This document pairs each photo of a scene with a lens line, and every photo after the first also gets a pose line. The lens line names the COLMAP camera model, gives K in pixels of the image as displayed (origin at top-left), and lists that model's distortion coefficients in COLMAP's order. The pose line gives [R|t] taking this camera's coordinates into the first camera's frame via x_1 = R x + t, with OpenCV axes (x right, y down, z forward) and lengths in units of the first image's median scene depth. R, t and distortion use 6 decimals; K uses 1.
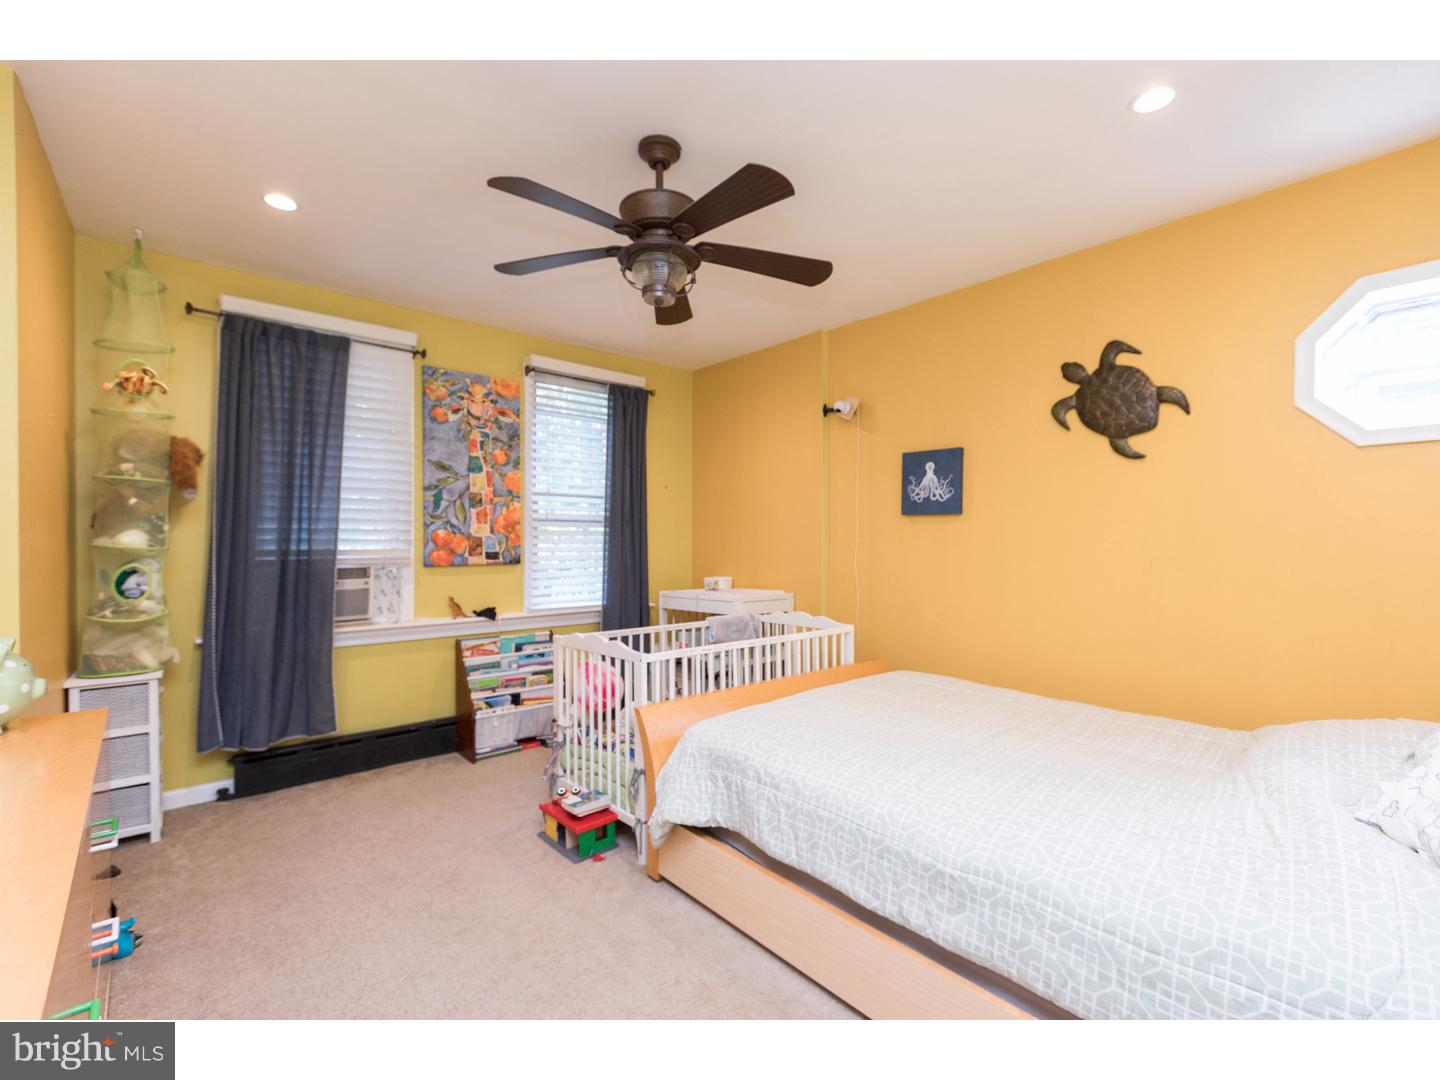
lens RADIAL K [[647.8, 0, 719.3], [0, 647.8, 542.6], [0, 0, 1]] dist [0.000509, 0.001083]
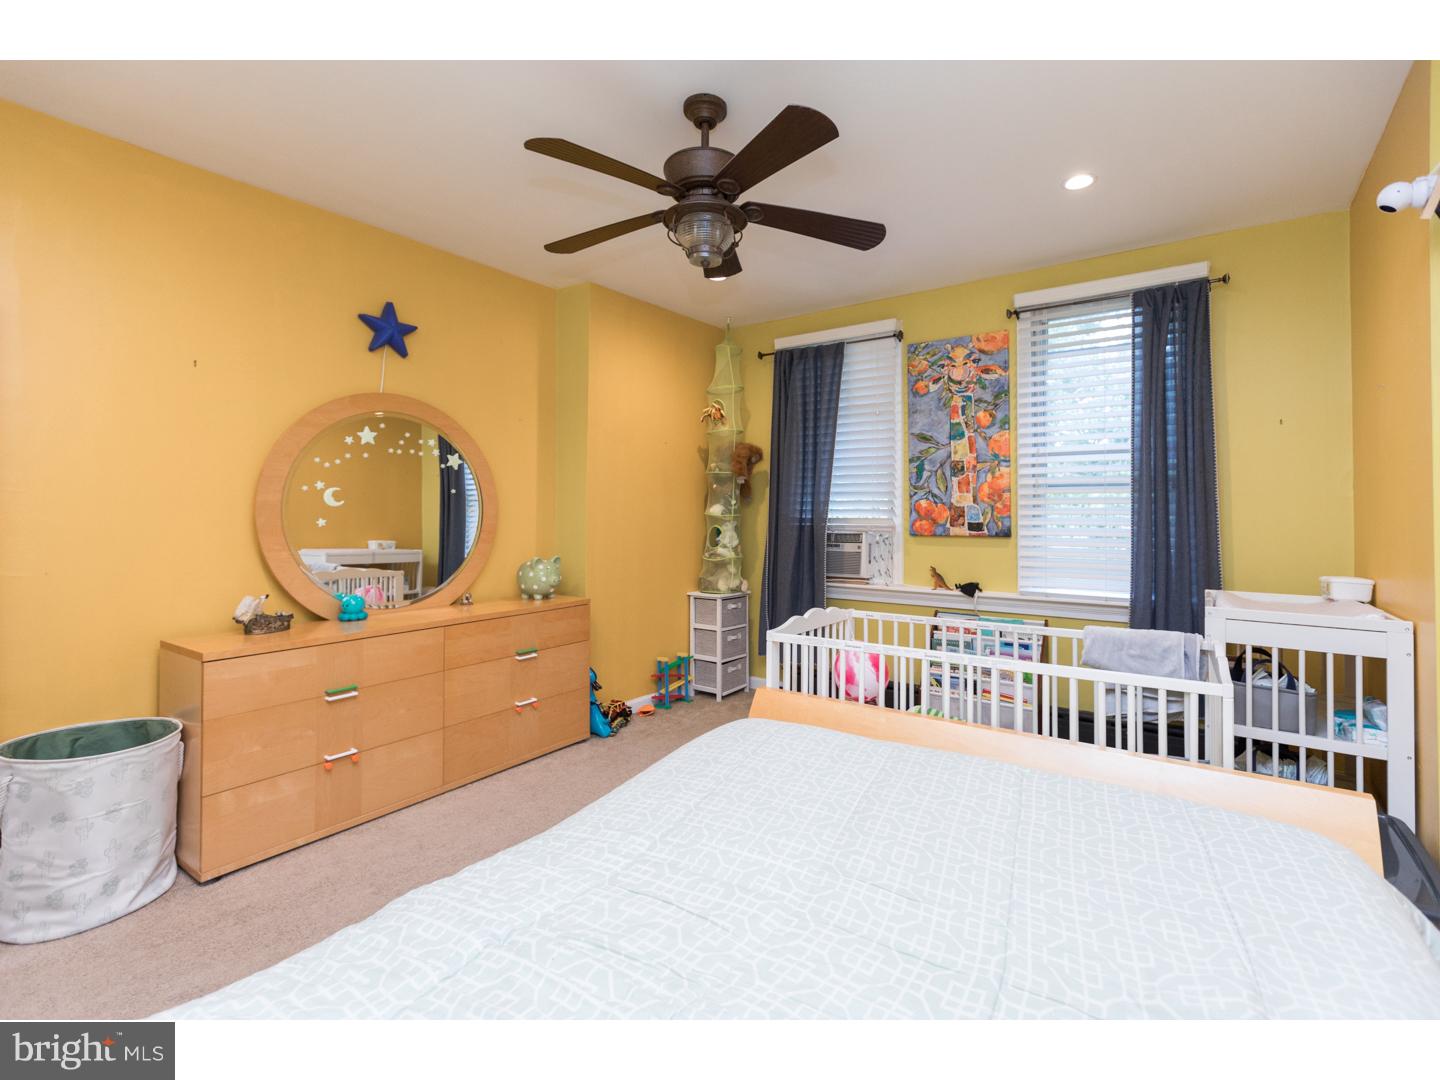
lens RADIAL K [[647.6, 0, 721.6], [0, 647.6, 503.7], [0, 0, 1]] dist [-0.000714, 0.000152]
pose [[0.243644, -0.016213, -0.969729, 0.473692], [-0.005520, 0.999821, -0.018103, 0.005998], [0.969849, 0.009763, 0.243511, 0.436795]]
